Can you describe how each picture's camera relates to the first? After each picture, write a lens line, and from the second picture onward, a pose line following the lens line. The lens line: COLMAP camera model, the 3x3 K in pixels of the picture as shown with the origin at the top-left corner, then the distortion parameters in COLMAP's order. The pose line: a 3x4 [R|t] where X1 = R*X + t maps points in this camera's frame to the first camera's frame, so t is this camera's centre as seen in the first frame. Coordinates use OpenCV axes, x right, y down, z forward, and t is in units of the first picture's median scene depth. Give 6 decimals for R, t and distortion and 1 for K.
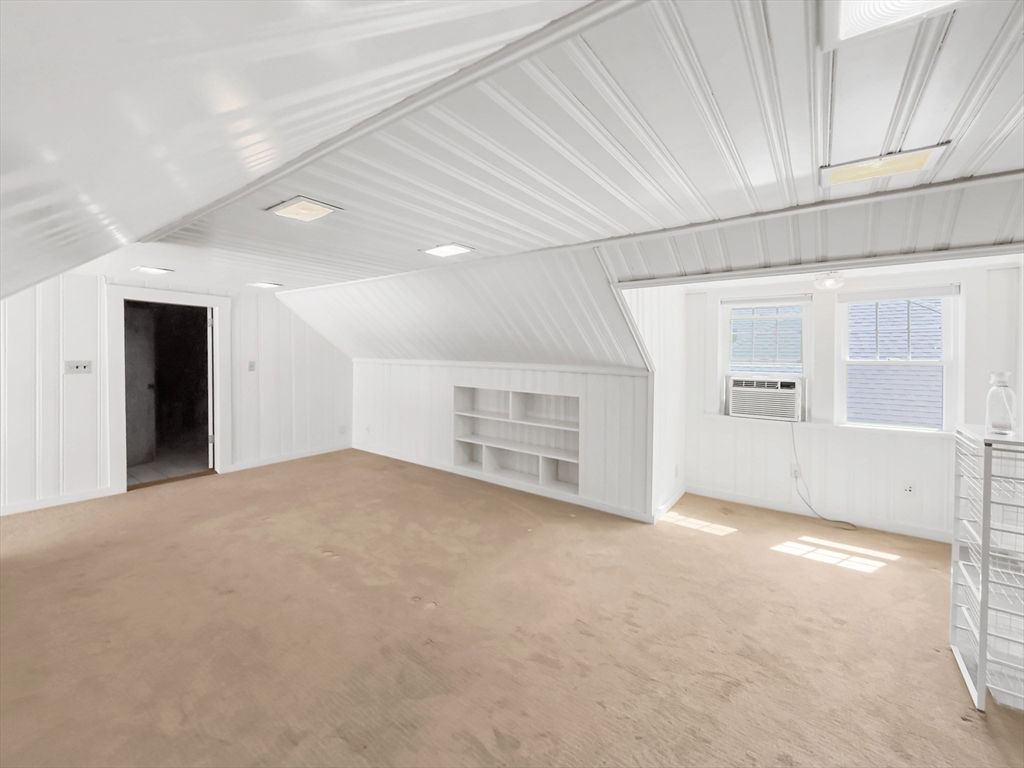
lens RADIAL K [[416.9, 0, 513.3], [0, 416.9, 377.6], [0, 0, 1]] dist [-0.000169, -0.000091]
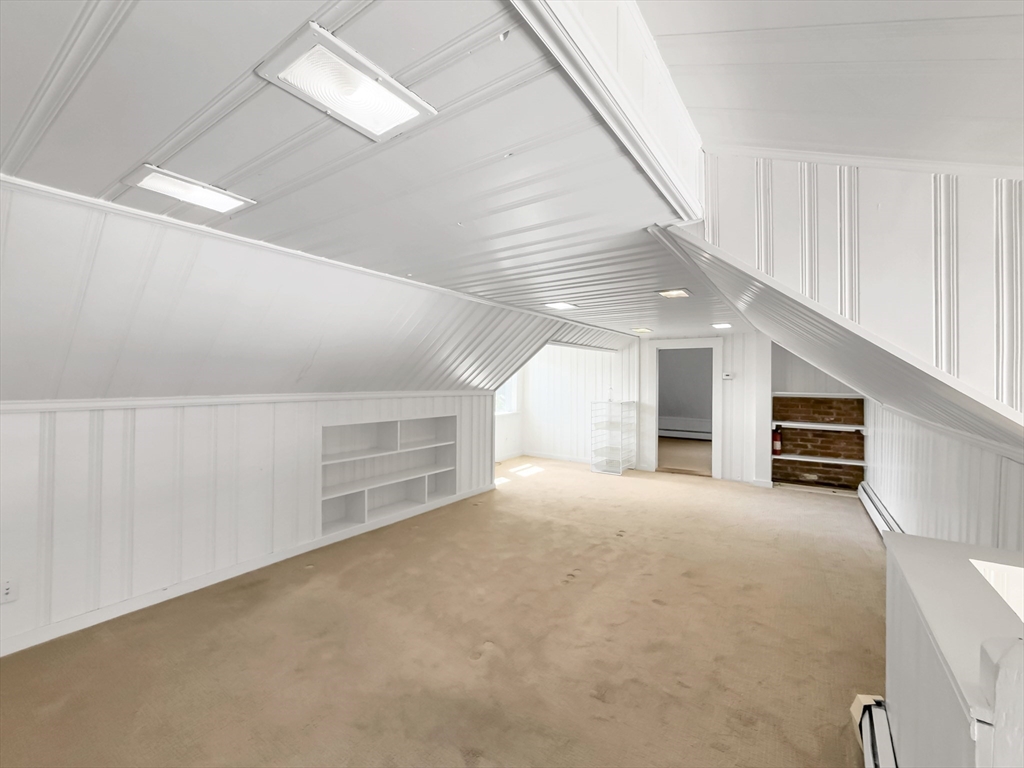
lens RADIAL K [[416.9, 0, 513.3], [0, 416.9, 377.6], [0, 0, 1]] dist [-0.000169, -0.000091]
pose [[-0.012627, -0.007619, 0.999891, -0.945580], [0.050779, 0.998676, 0.008251, -0.060248], [-0.998630, 0.050877, -0.012223, 0.713711]]
